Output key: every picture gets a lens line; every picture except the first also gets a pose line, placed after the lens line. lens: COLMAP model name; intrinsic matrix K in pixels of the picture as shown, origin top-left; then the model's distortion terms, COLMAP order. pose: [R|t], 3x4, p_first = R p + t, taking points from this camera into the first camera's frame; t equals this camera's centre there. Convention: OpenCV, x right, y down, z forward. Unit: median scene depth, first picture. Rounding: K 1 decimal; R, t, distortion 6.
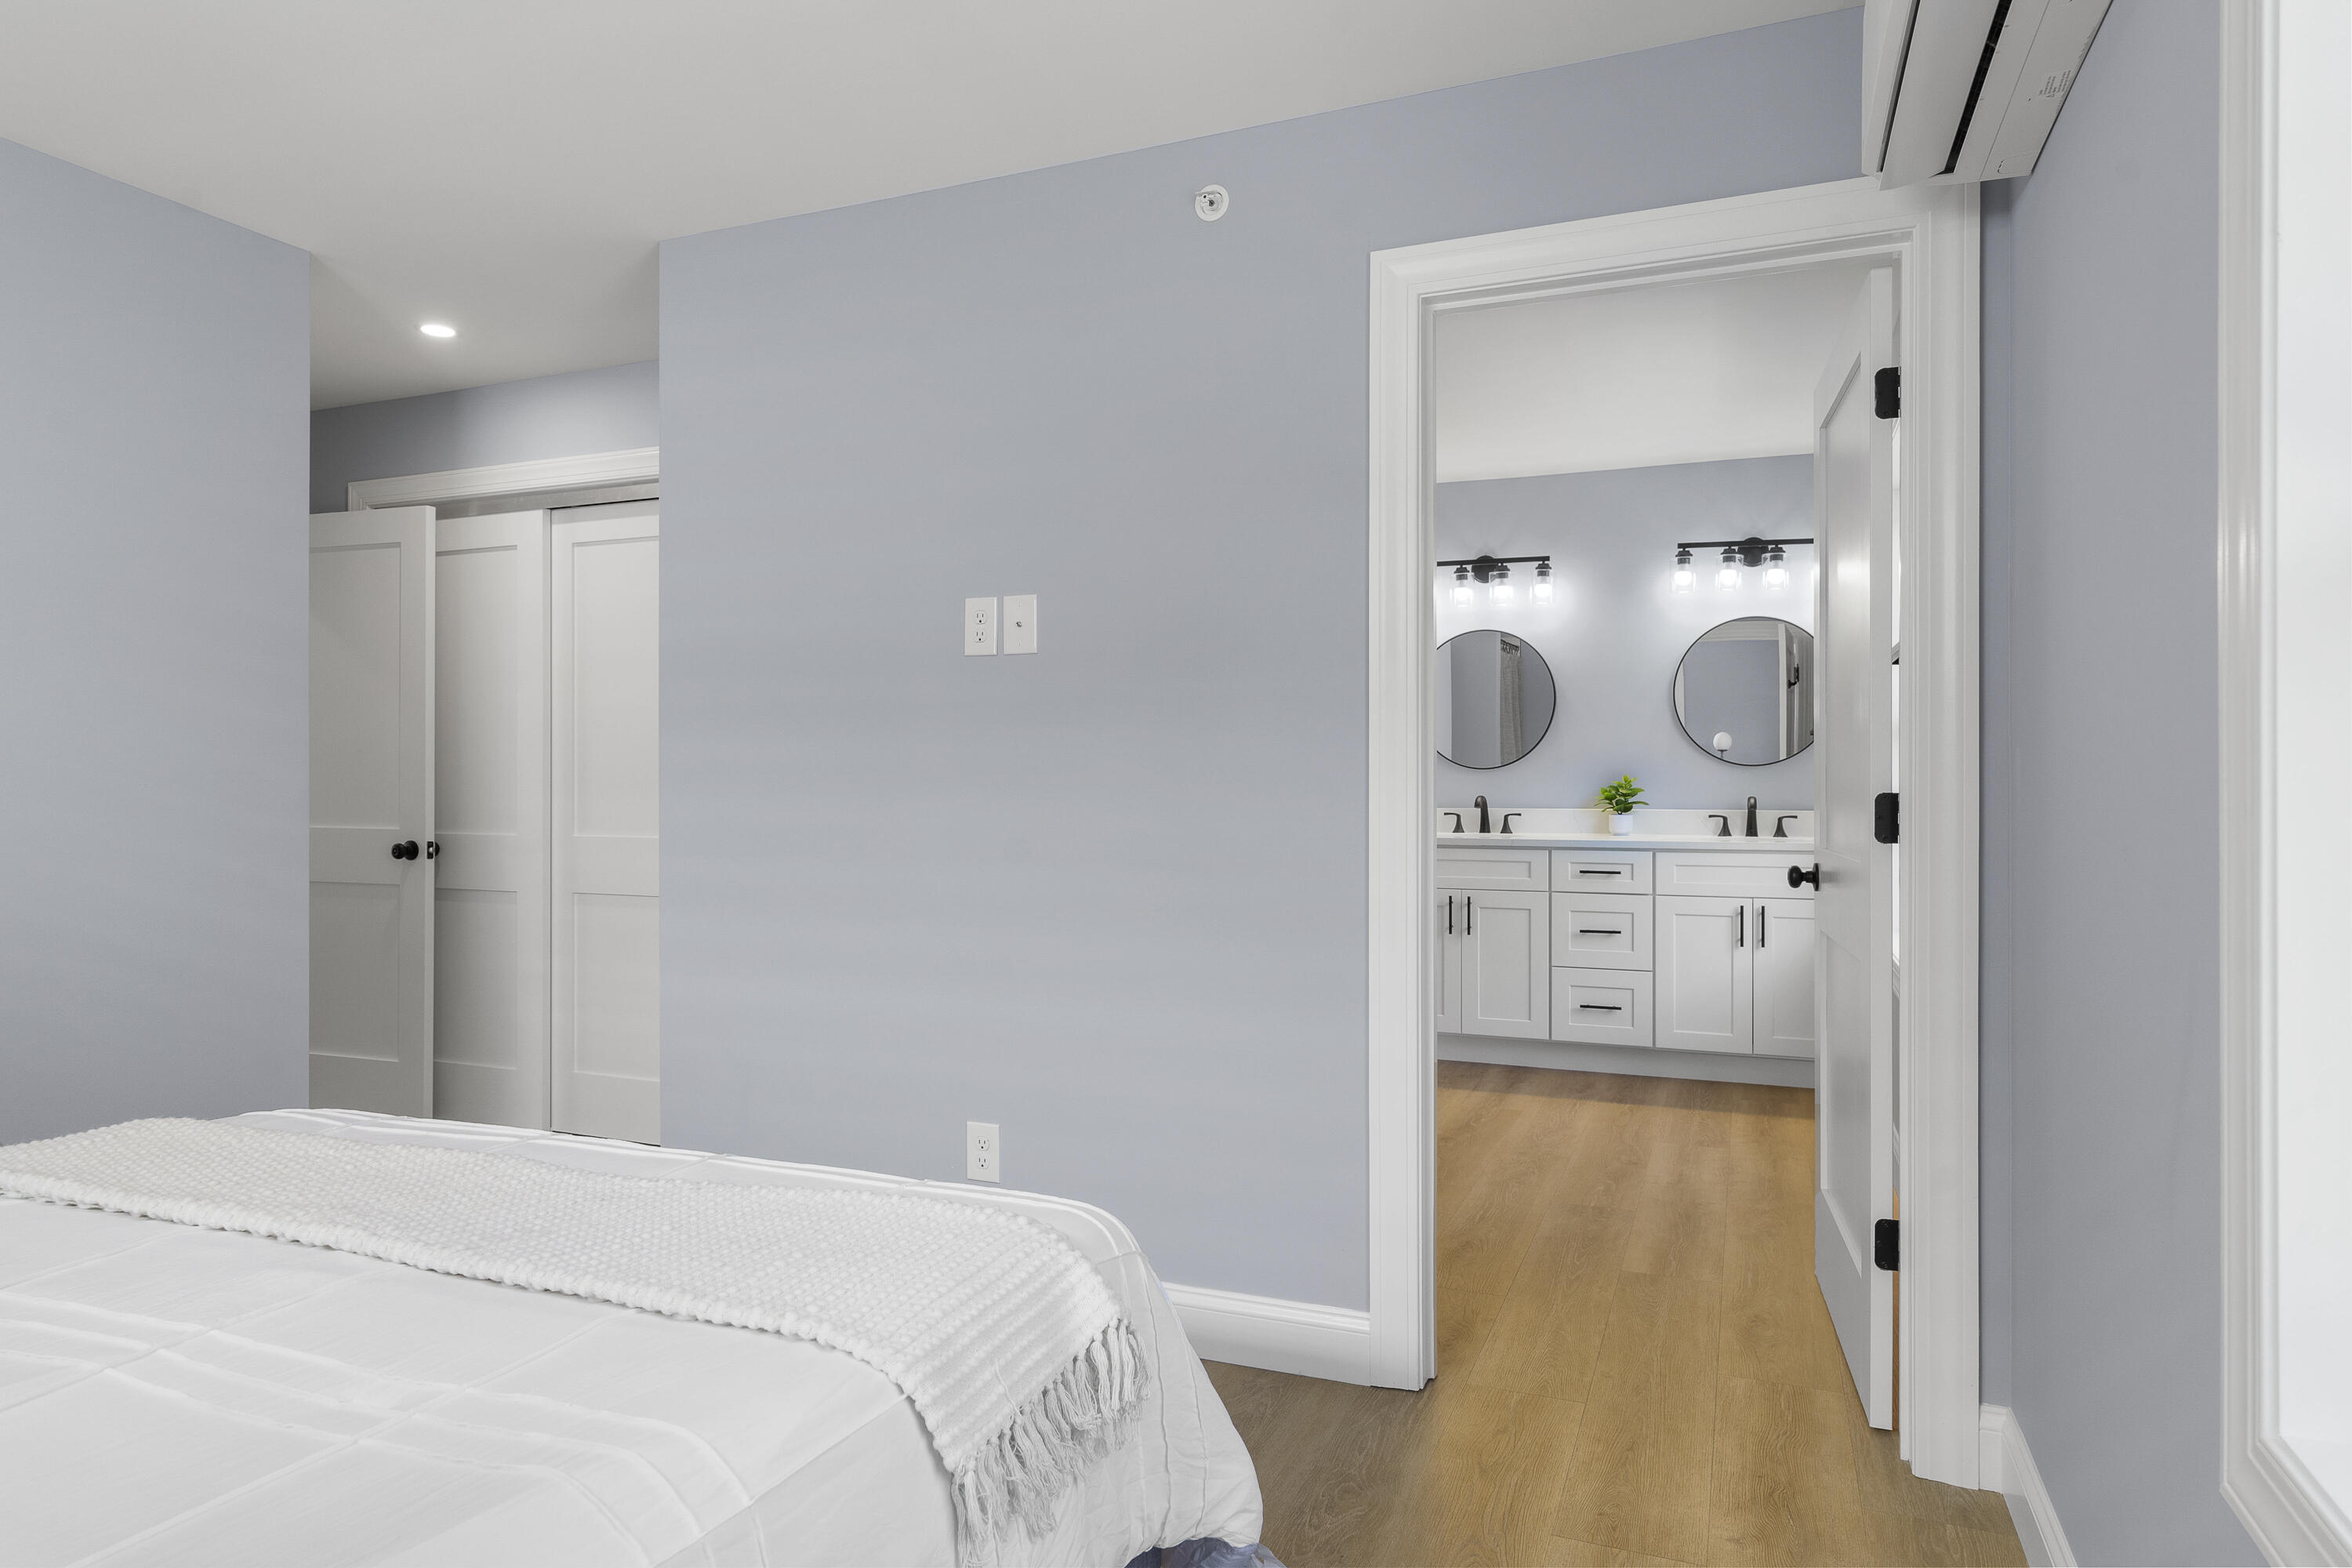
lens RADIAL K [[1380.7, 0, 1176.0], [0, 1380.7, 784.0], [0, 0, 1]] dist [0.001356, 0.000057]
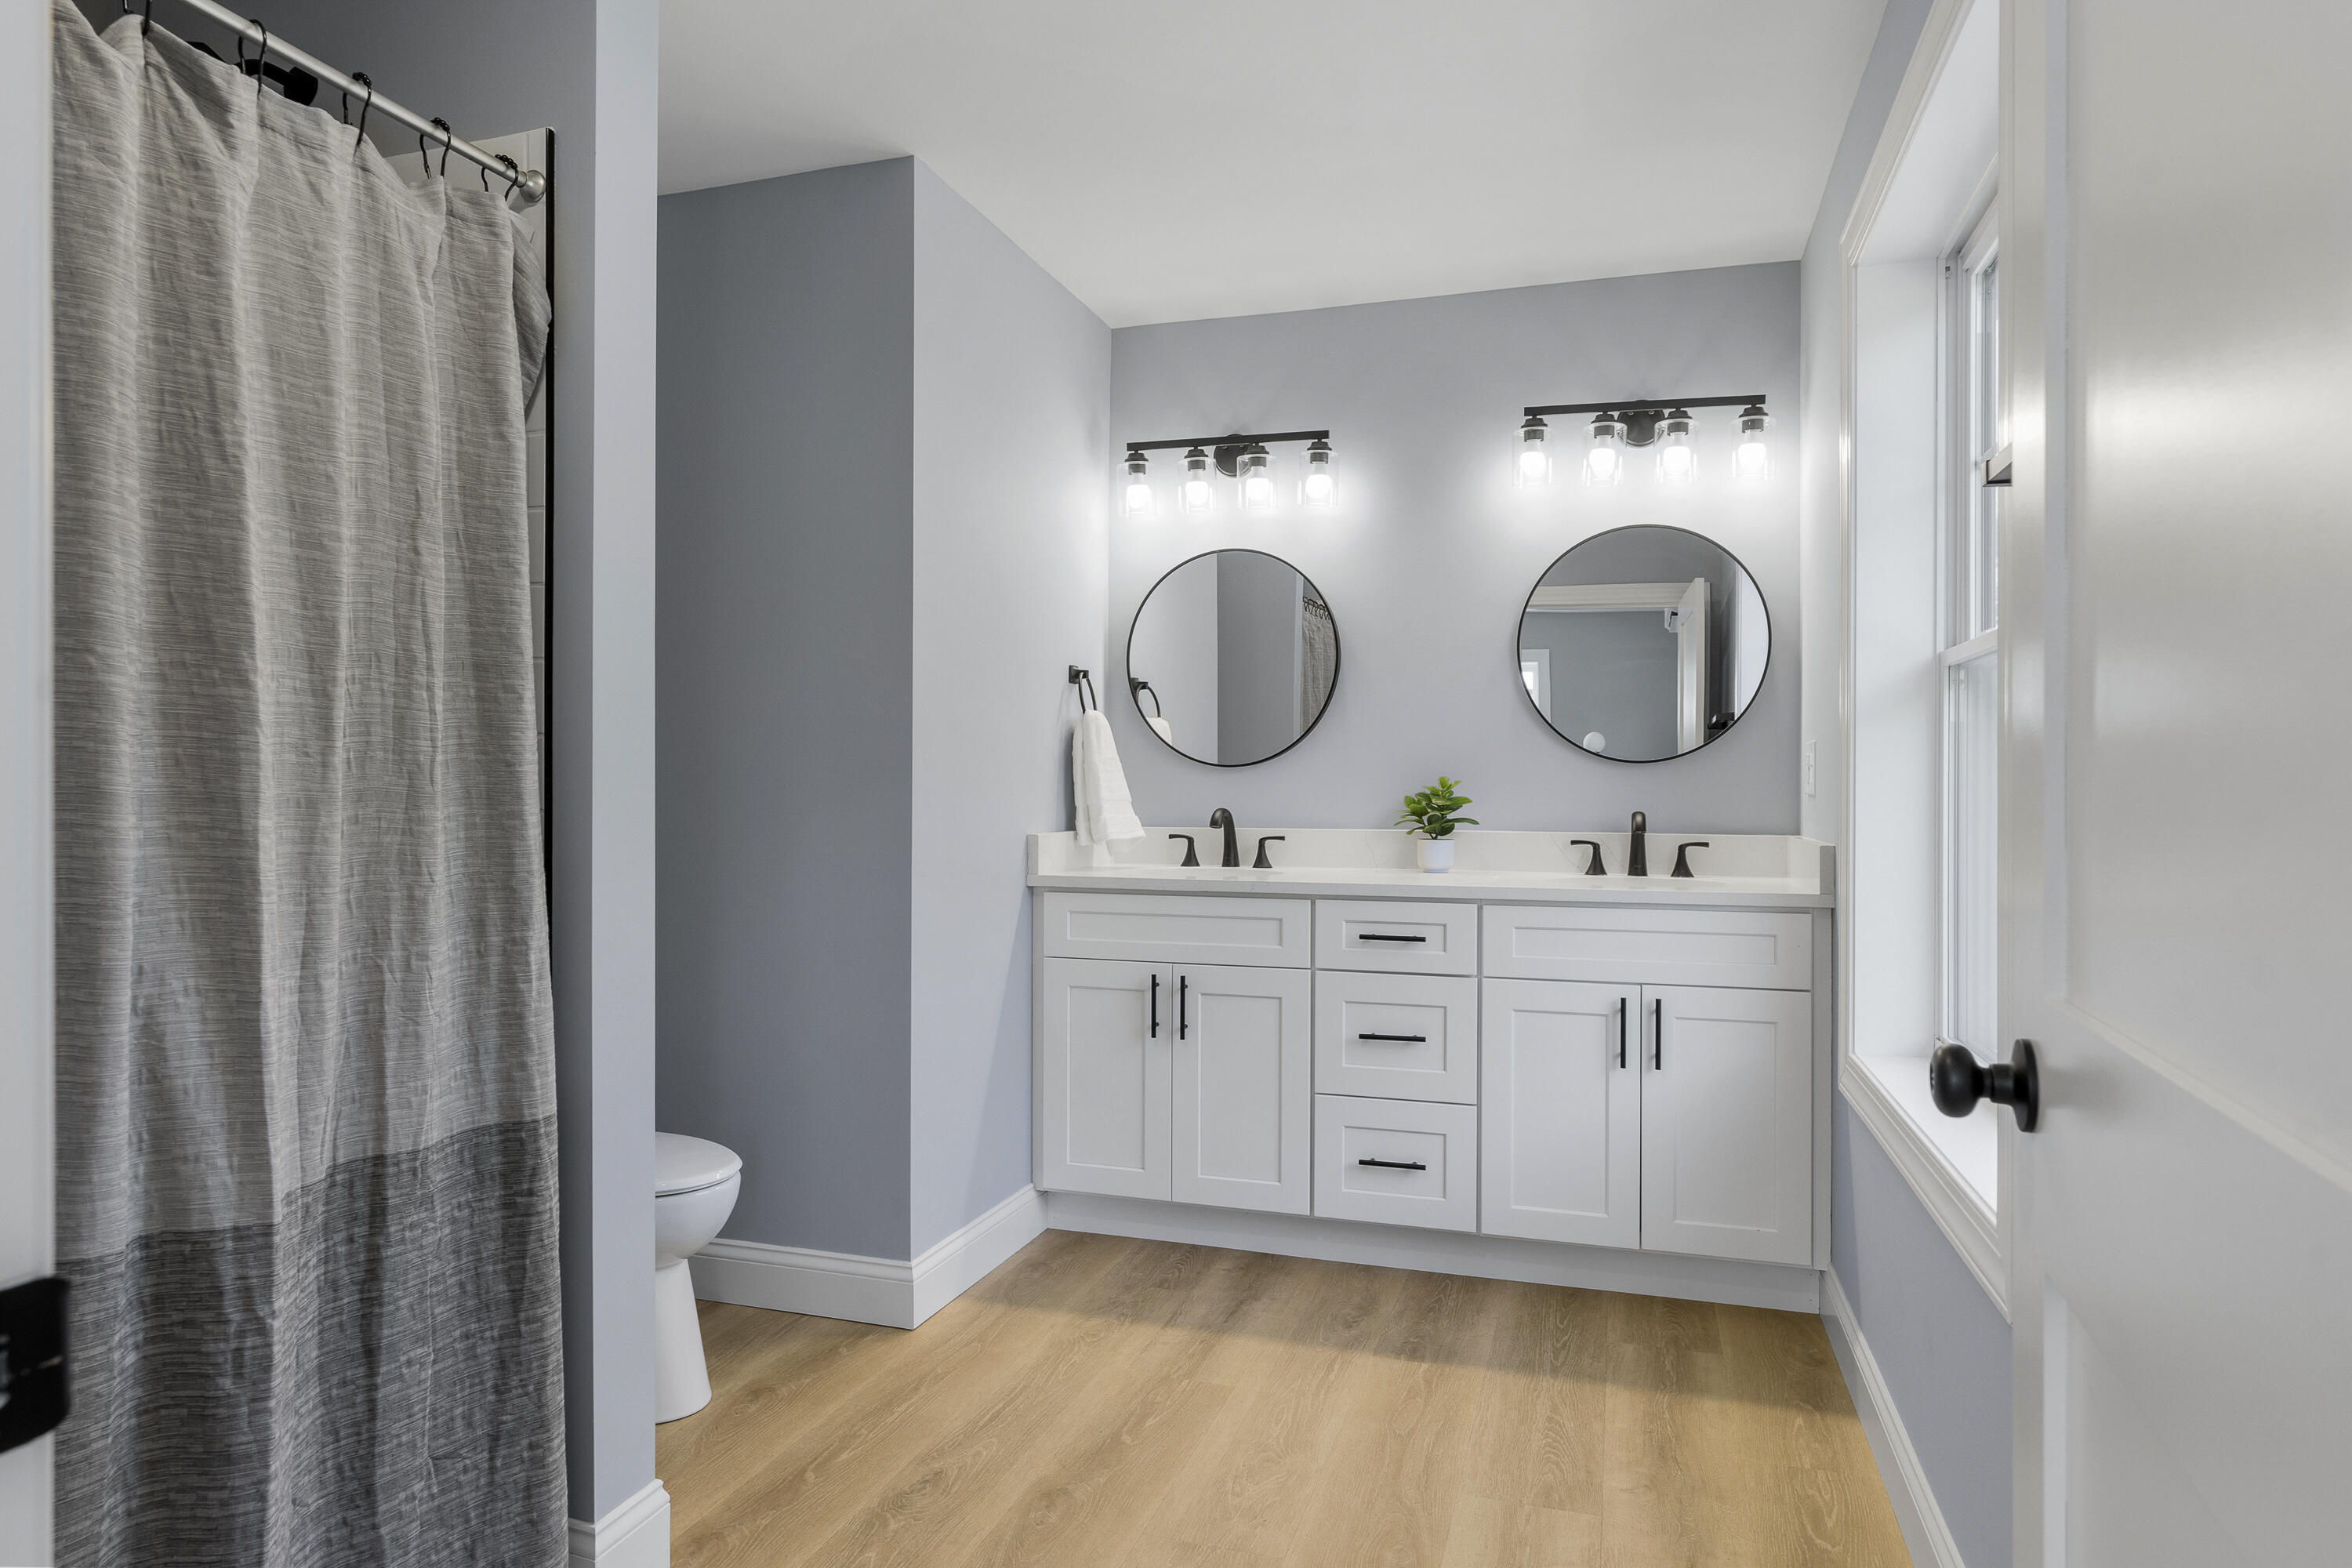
lens RADIAL K [[1384.6, 0, 1176.0], [0, 1384.6, 784.0], [0, 0, 1]] dist [0.001100, 0.000700]
pose [[0.996624, 0.005708, 0.081904, 0.157732], [-0.005207, 0.999966, -0.006324, 0.001655], [-0.081937, 0.005876, 0.996620, 0.393988]]
